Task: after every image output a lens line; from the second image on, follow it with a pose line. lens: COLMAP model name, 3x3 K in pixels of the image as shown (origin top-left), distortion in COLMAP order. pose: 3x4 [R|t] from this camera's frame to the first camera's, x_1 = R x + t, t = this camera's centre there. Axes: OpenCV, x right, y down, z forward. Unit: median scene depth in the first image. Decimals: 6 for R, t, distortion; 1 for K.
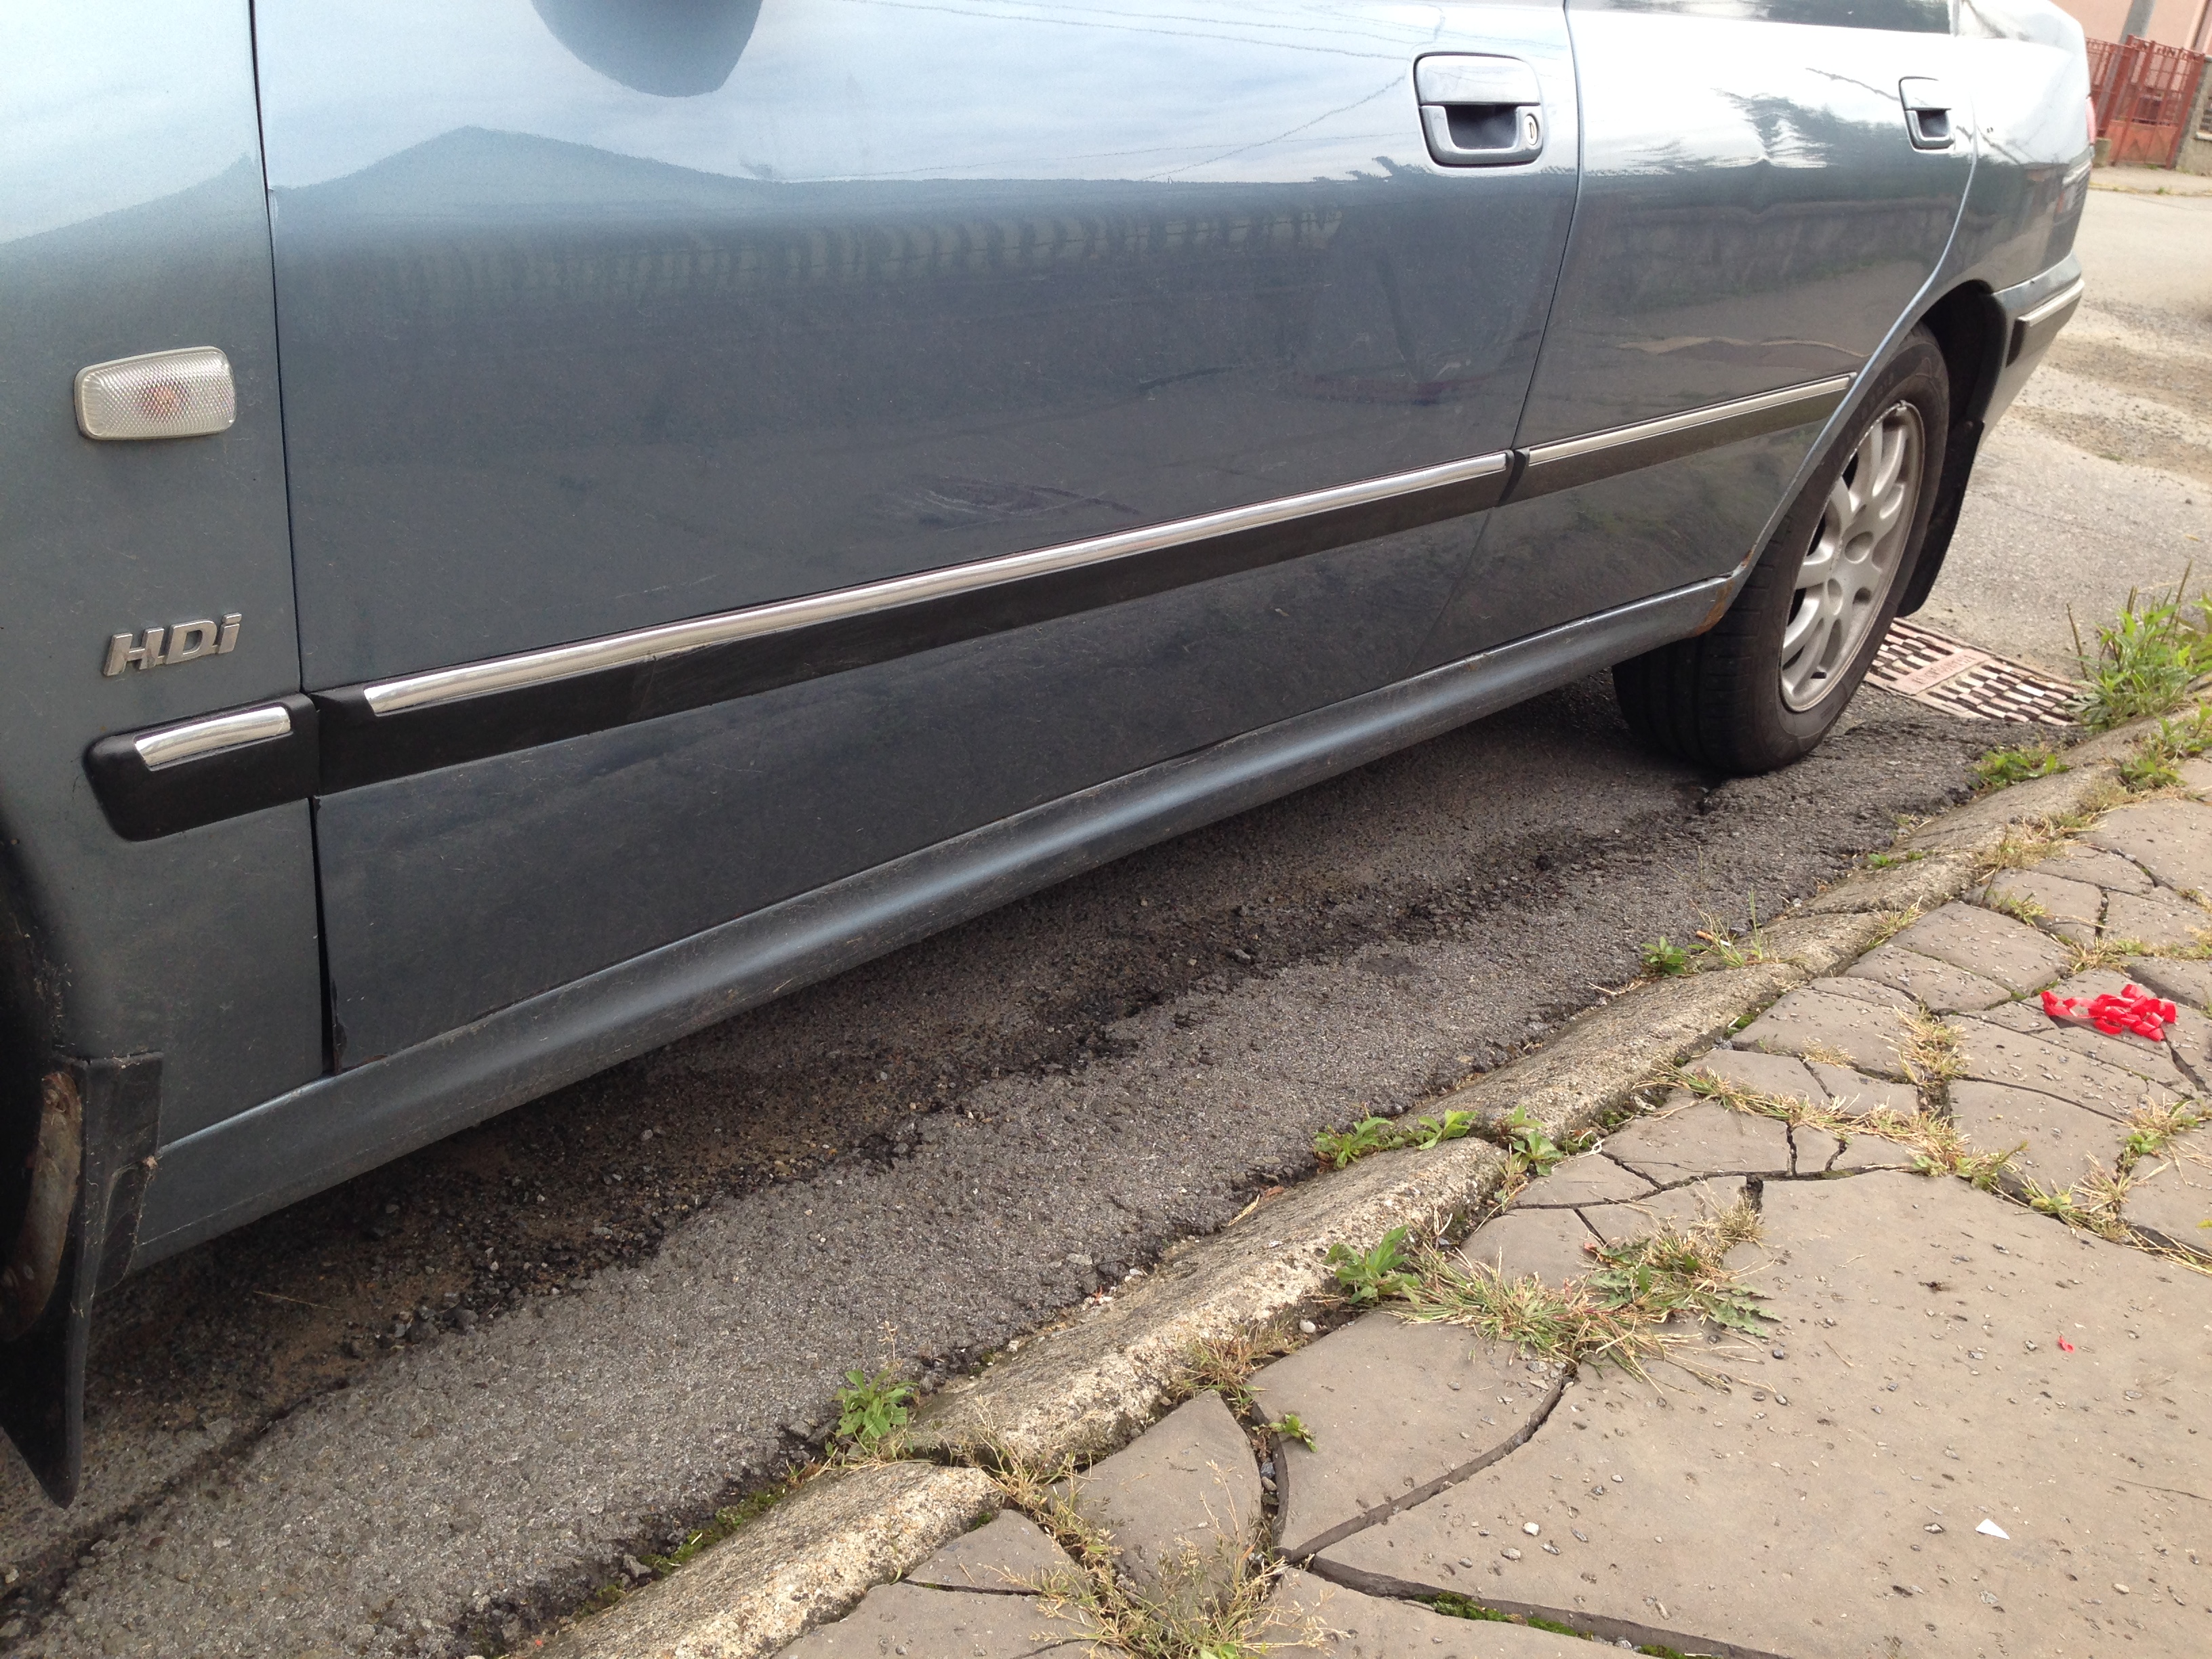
lens RADIAL K [[1951.6, 0, 1105.3], [0, 1951.6, 834.3], [0, 0, 1]] dist [-0.010400, -0.006931]
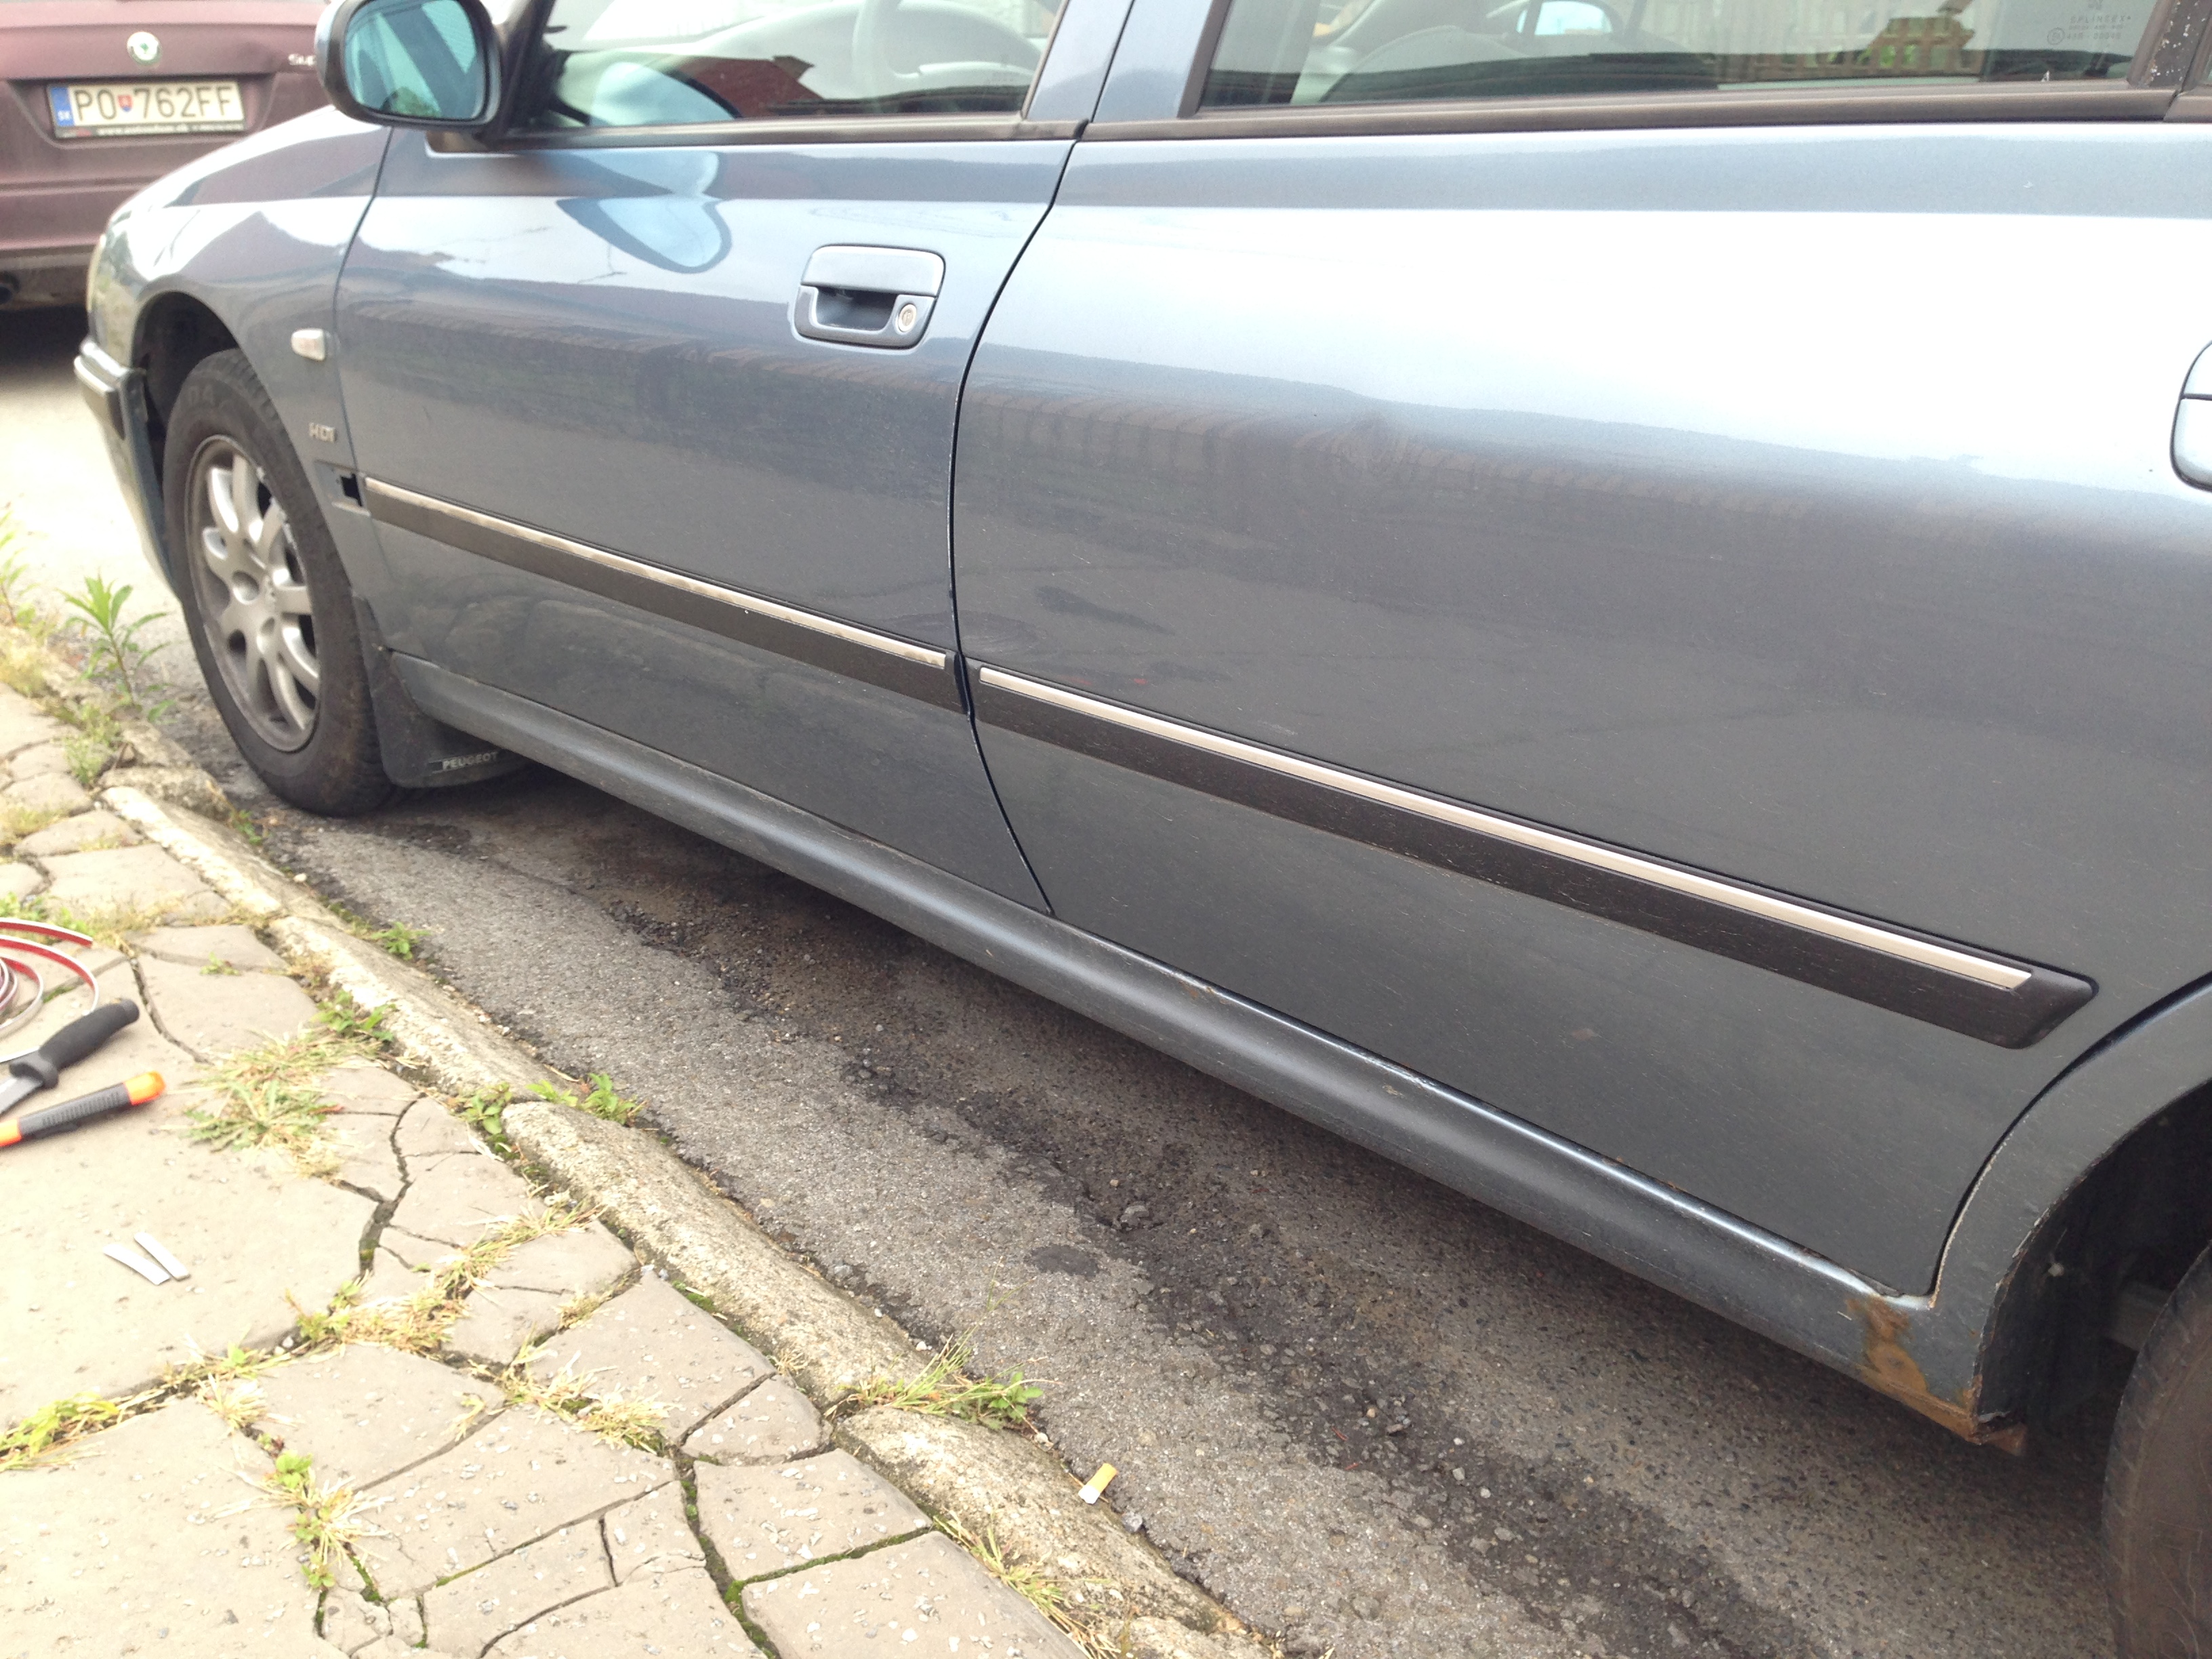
lens RADIAL K [[2110.9, 0, 1107.3], [0, 2110.9, 829.4], [0, 0, 1]] dist [-0.036959, 0.000000]
pose [[-0.119615, 0.232103, -0.965309, 1.282771], [-0.417670, 0.870301, 0.261014, -0.450021], [0.900691, 0.434402, -0.007158, 1.191293]]
